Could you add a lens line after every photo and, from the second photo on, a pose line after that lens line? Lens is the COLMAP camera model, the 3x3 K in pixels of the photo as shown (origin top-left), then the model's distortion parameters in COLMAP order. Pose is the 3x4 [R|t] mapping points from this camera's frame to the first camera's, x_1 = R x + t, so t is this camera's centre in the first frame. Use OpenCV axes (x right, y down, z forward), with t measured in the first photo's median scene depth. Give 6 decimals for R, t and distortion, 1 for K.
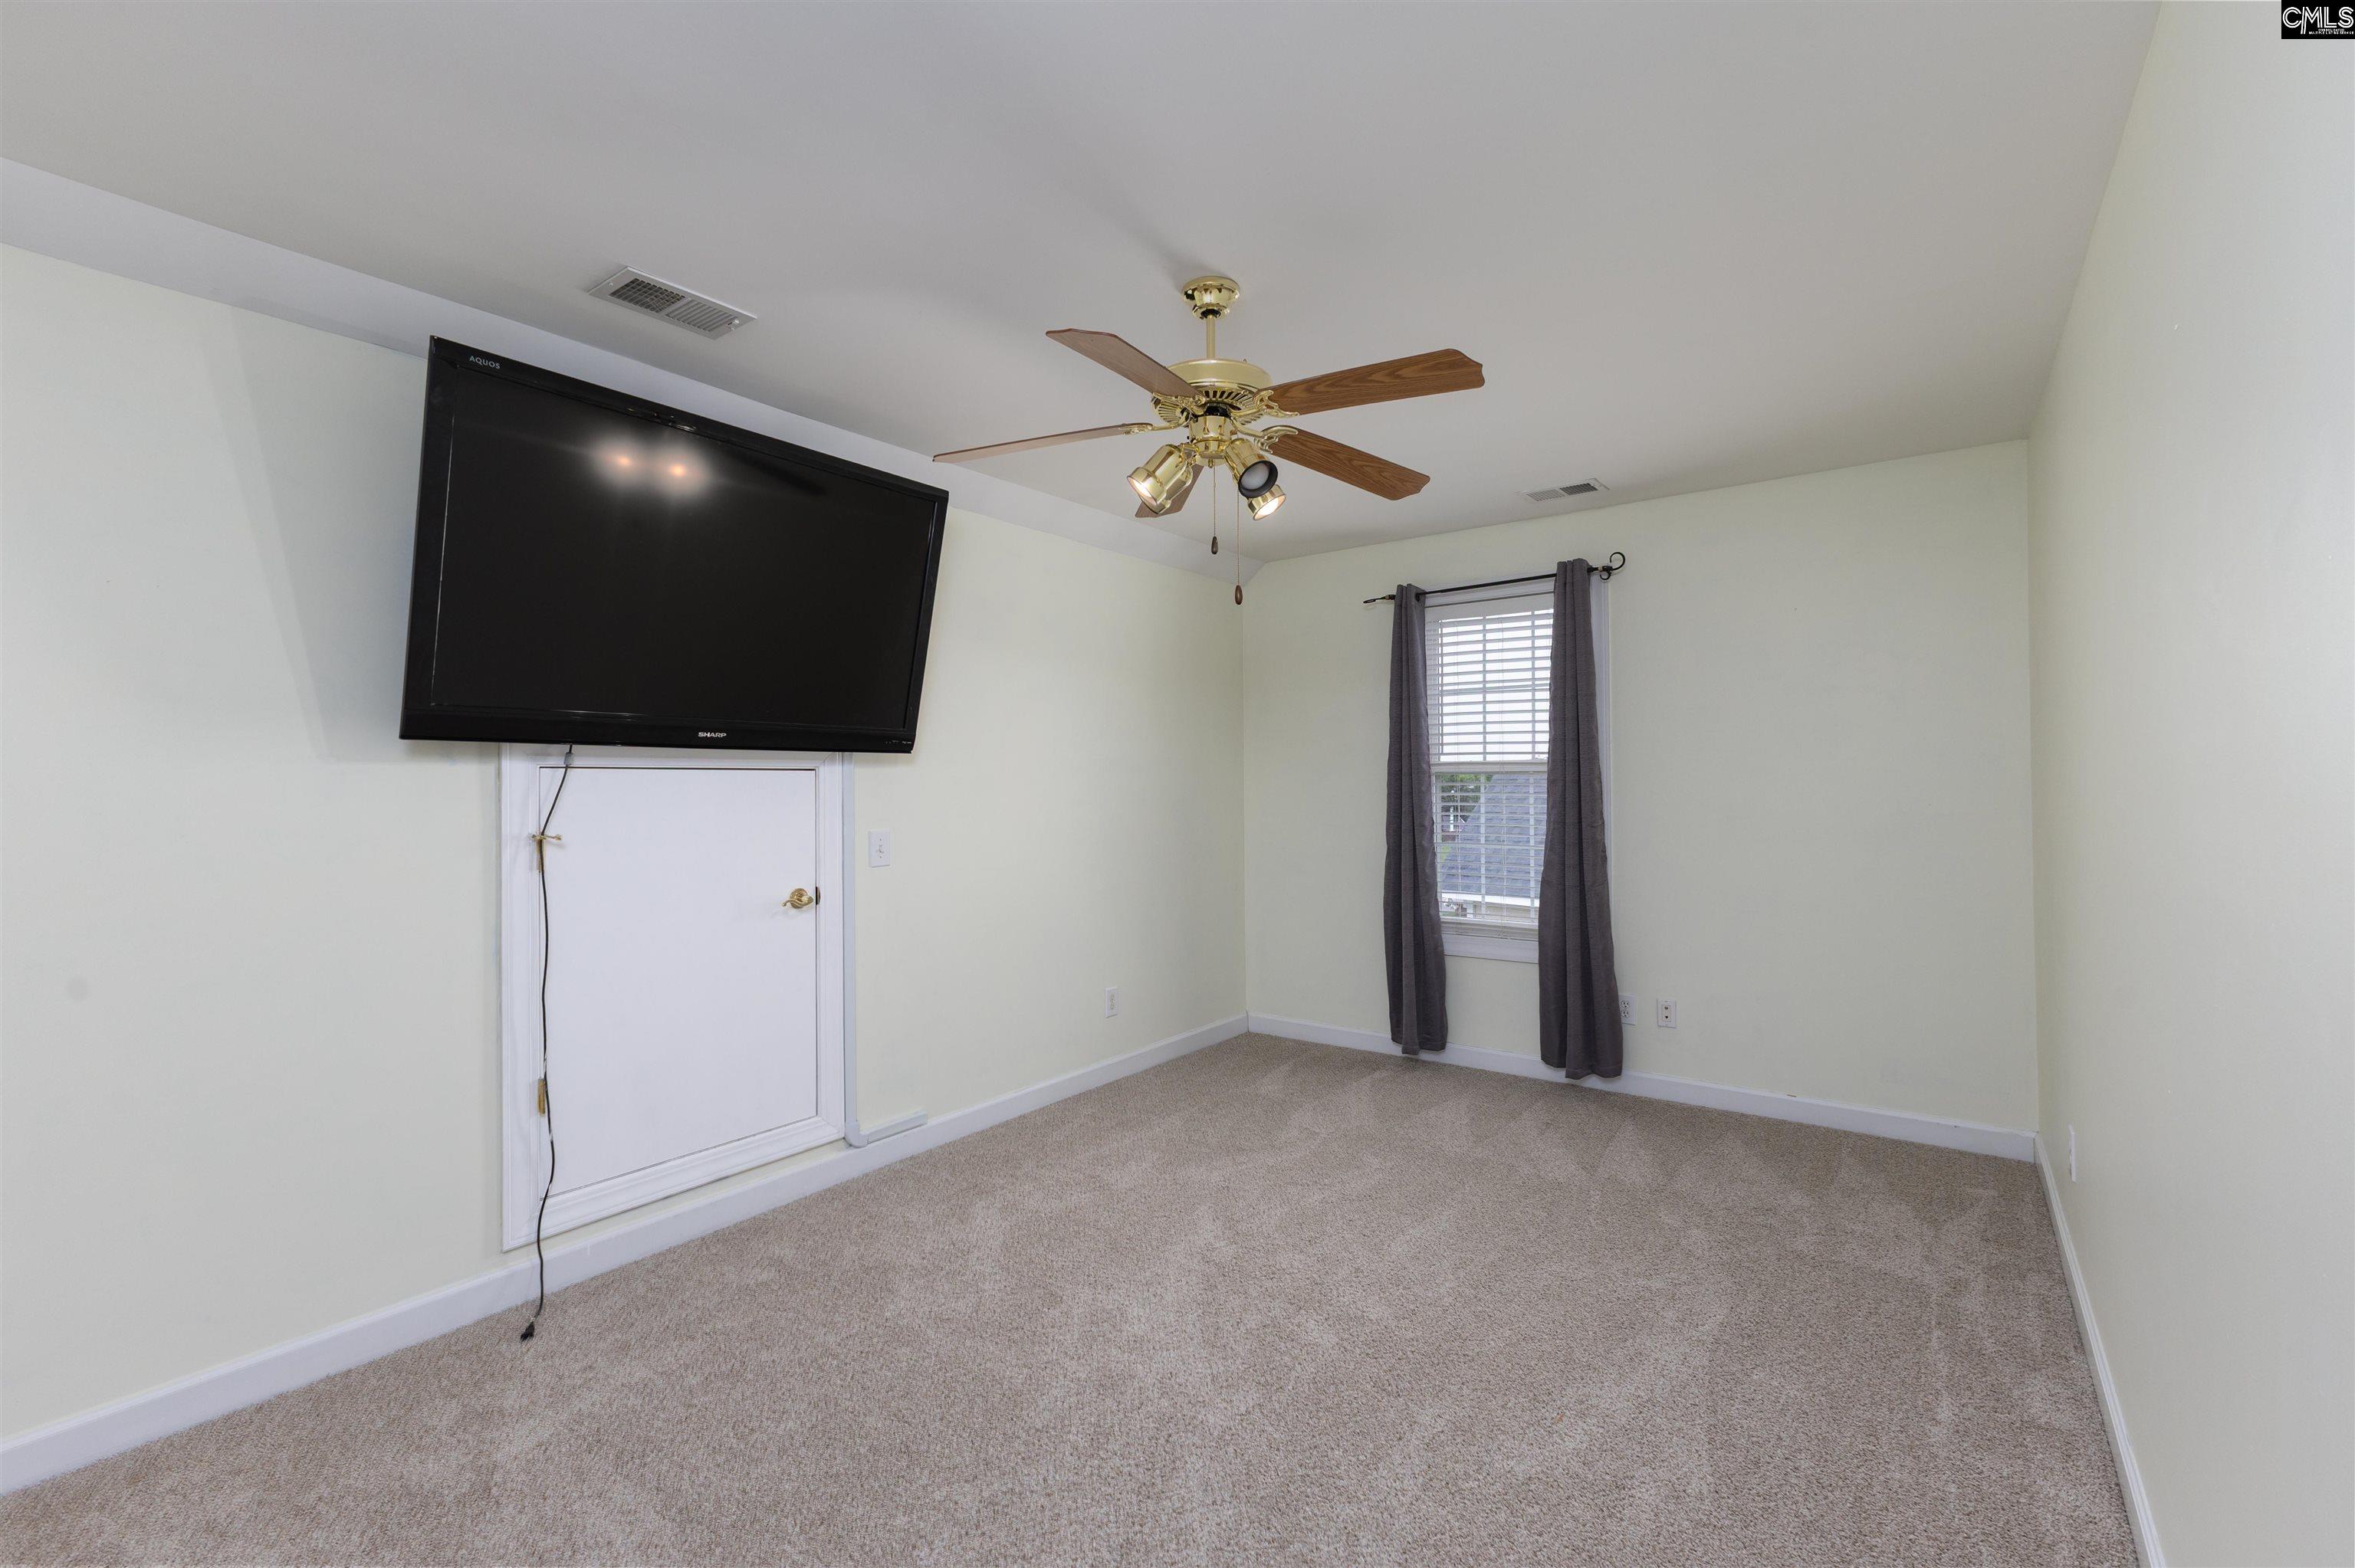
lens RADIAL K [[1023.2, 0, 1180.4], [0, 1023.2, 777.1], [0, 0, 1]] dist [0.013241, -0.000334]
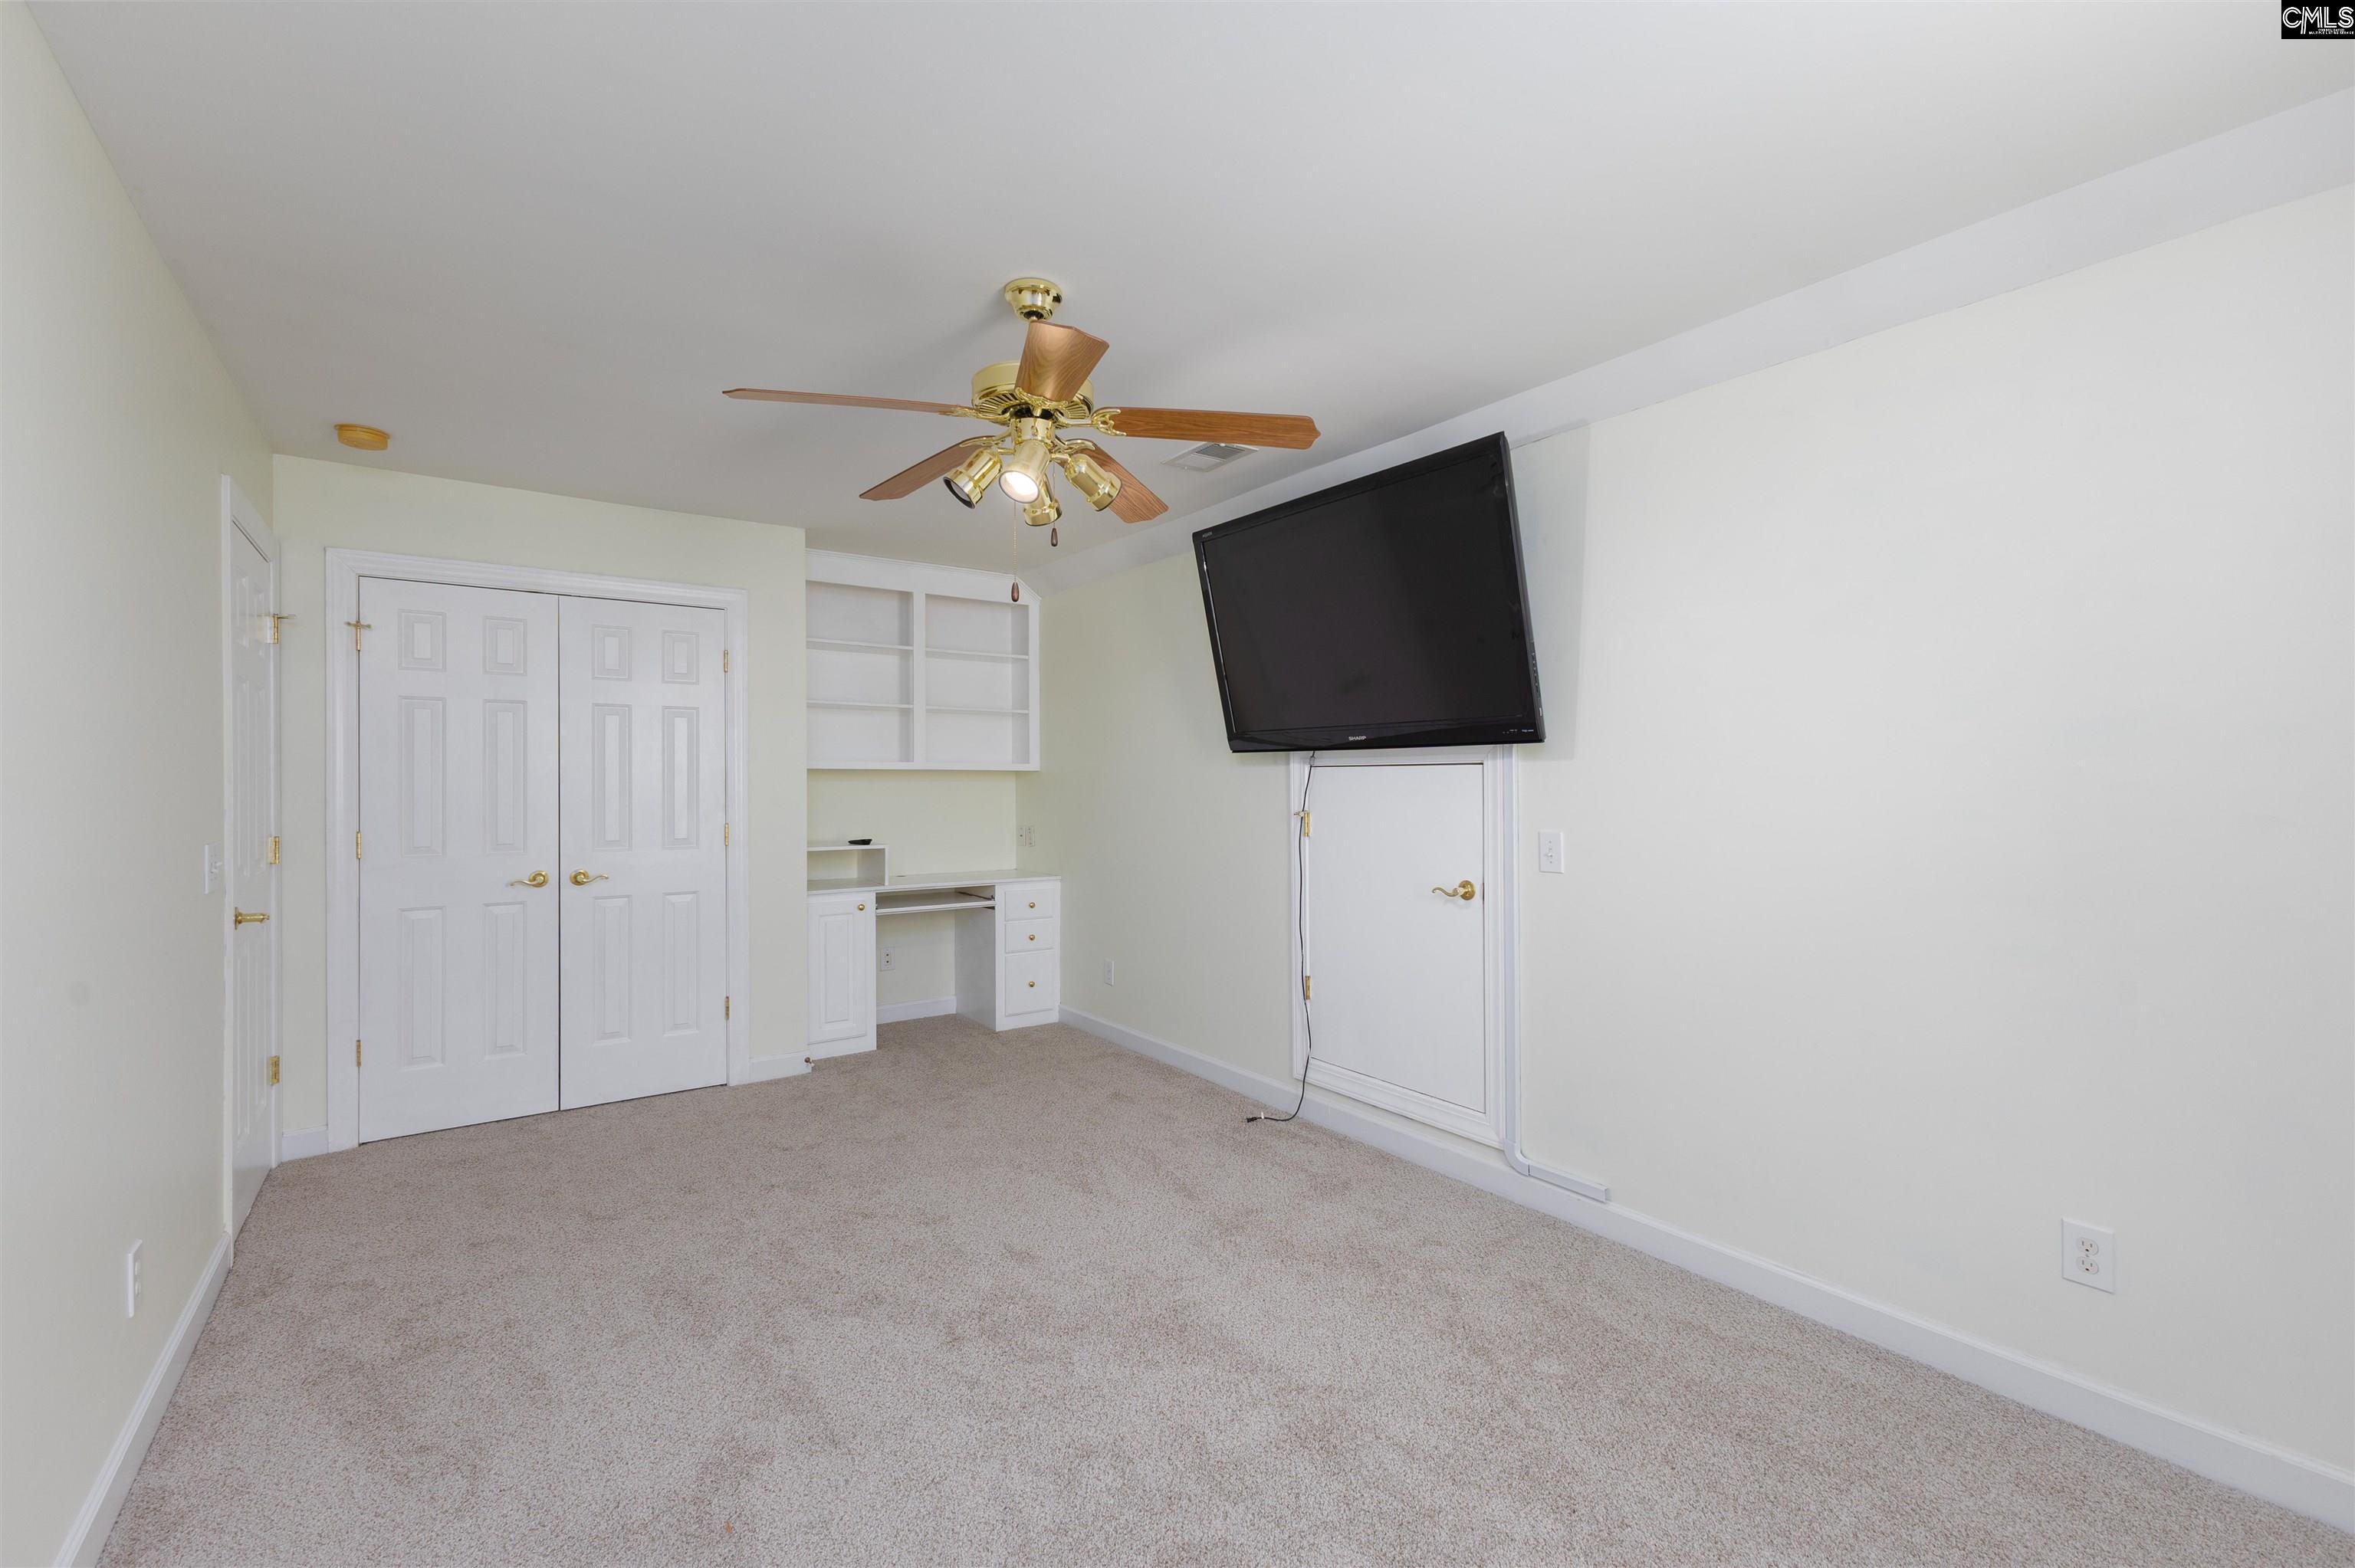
lens RADIAL K [[1023.2, 0, 1186.6], [0, 1023.2, 784.4], [0, 0, 1]] dist [0.013241, -0.000334]
pose [[-0.314498, 0.015250, -0.949136, 0.792998], [0.016126, 0.999812, 0.010721, -0.003254], [0.949121, -0.011934, -0.314685, 1.231177]]
